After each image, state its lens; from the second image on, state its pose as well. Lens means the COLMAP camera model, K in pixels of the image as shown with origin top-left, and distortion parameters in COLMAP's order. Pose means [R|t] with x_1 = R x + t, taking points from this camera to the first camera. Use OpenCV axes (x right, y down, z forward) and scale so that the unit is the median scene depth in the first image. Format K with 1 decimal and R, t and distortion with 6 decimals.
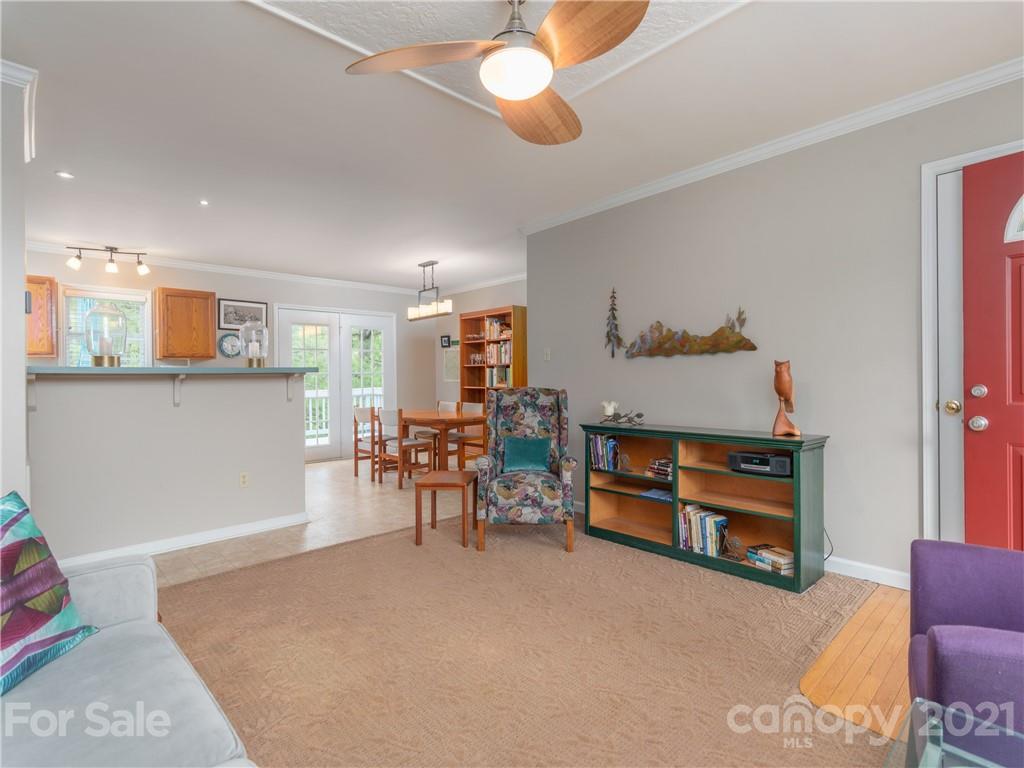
lens RADIAL K [[511.2, 0, 509.8], [0, 511.2, 379.9], [0, 0, 1]] dist [-0.000547, 0.000178]
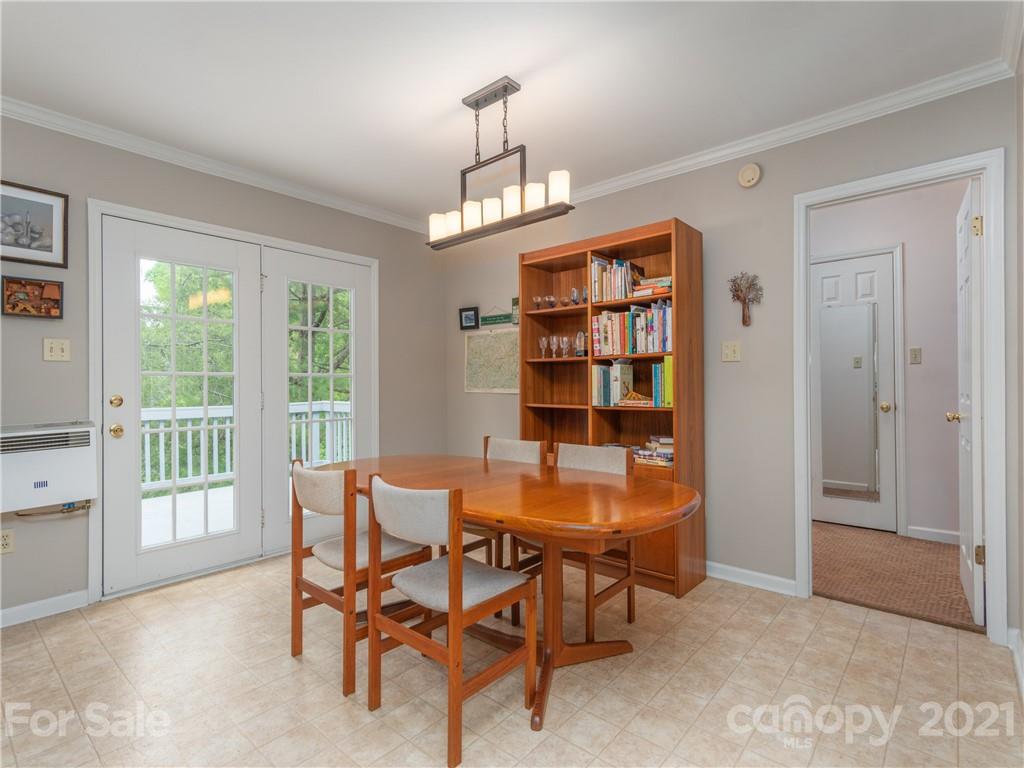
lens RADIAL K [[511.2, 0, 515.2], [0, 511.2, 385.7], [0, 0, 1]] dist [-0.000547, 0.000178]
pose [[0.993970, 0.004809, 0.109547, -0.174777], [-0.004413, 0.999983, -0.003857, -0.001963], [-0.109564, 0.003350, 0.993974, 0.580985]]
